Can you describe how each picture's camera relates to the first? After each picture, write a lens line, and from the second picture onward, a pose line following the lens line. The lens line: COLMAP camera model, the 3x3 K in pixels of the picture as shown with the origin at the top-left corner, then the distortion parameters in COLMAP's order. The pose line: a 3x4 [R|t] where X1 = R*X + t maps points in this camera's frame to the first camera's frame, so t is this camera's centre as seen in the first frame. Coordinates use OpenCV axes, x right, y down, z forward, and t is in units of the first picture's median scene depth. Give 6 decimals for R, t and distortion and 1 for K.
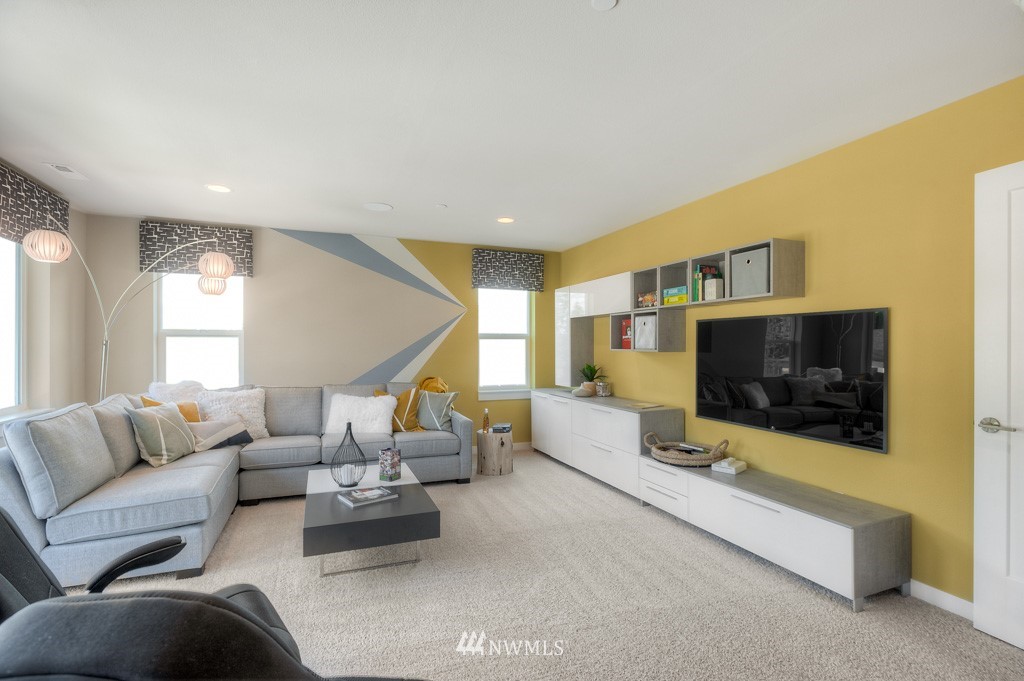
lens RADIAL K [[484.0, 0, 517.9], [0, 484.0, 344.9], [0, 0, 1]] dist [-0.001582, 0.000039]
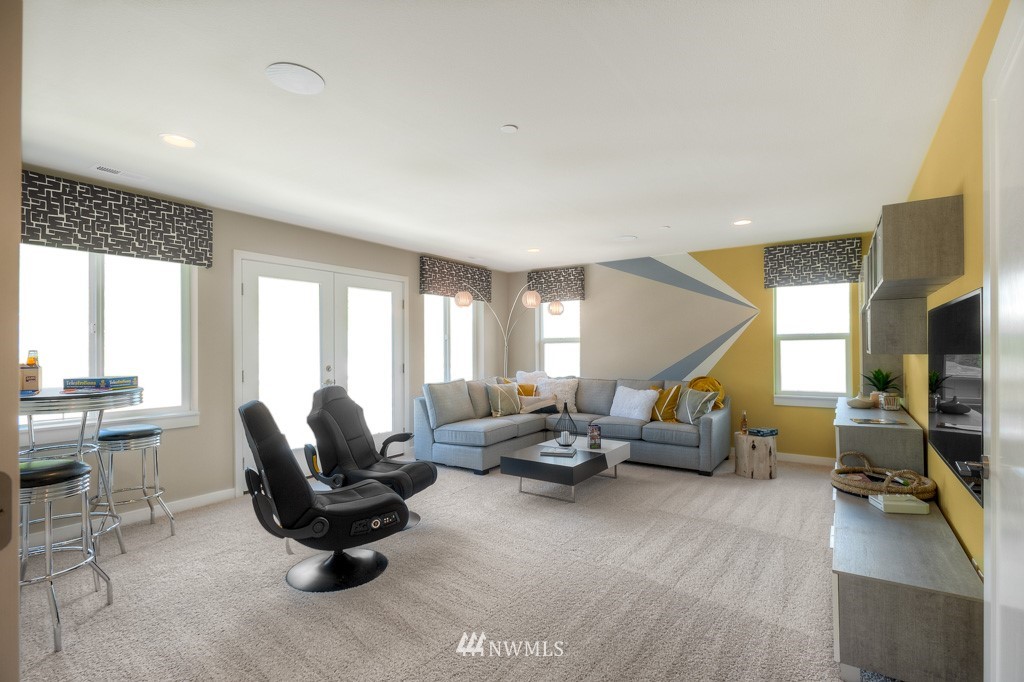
lens RADIAL K [[484.0, 0, 517.9], [0, 484.0, 345.4], [0, 0, 1]] dist [-0.001582, 0.000039]
pose [[0.556884, -0.010378, -0.830526, 0.536061], [0.008601, 0.999940, -0.006728, -0.000412], [0.830546, -0.003397, 0.556940, 0.054125]]
